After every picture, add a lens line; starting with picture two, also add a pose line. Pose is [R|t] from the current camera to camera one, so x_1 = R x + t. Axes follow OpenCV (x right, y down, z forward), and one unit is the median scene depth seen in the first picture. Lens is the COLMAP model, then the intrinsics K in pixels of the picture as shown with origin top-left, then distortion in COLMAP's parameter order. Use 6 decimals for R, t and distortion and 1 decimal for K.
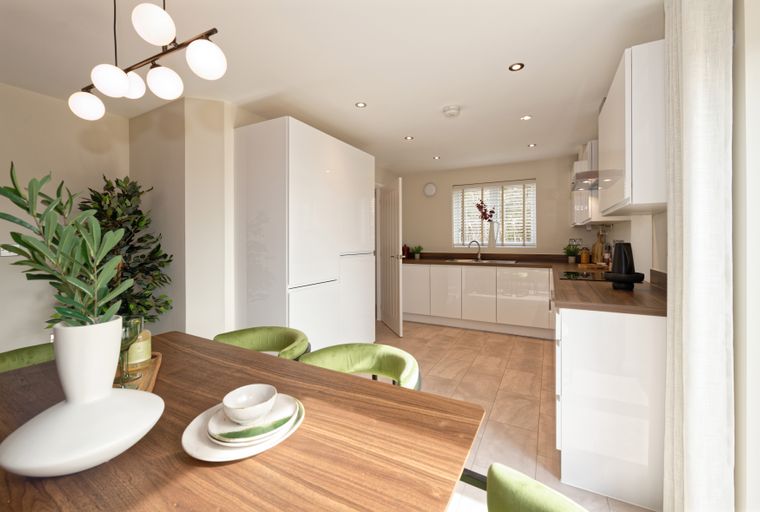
lens RADIAL K [[303.0, 0, 388.2], [0, 303.0, 238.9], [0, 0, 1]] dist [-0.000911, -0.000142]
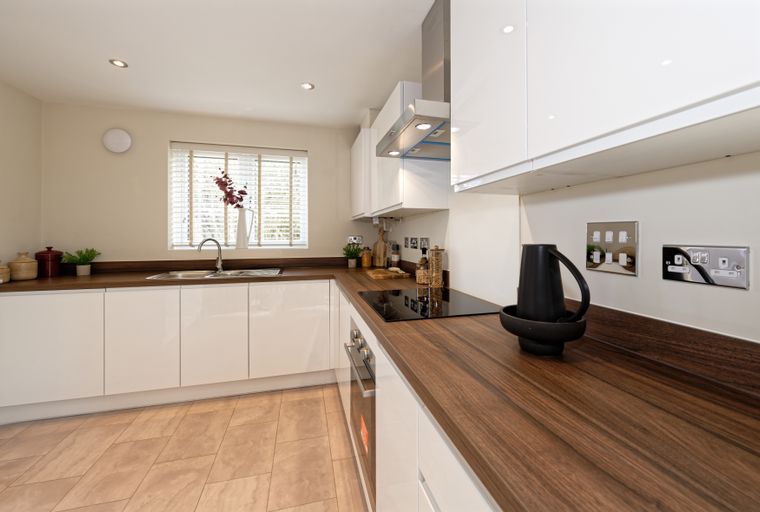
lens RADIAL K [[303.0, 0, 388.2], [0, 303.0, 238.9], [0, 0, 1]] dist [-0.000911, -0.000142]
pose [[0.722923, -0.001969, 0.690926, 0.131299], [-0.003928, 0.999968, 0.006959, 0.001363], [-0.690918, -0.007744, 0.722892, 0.347016]]
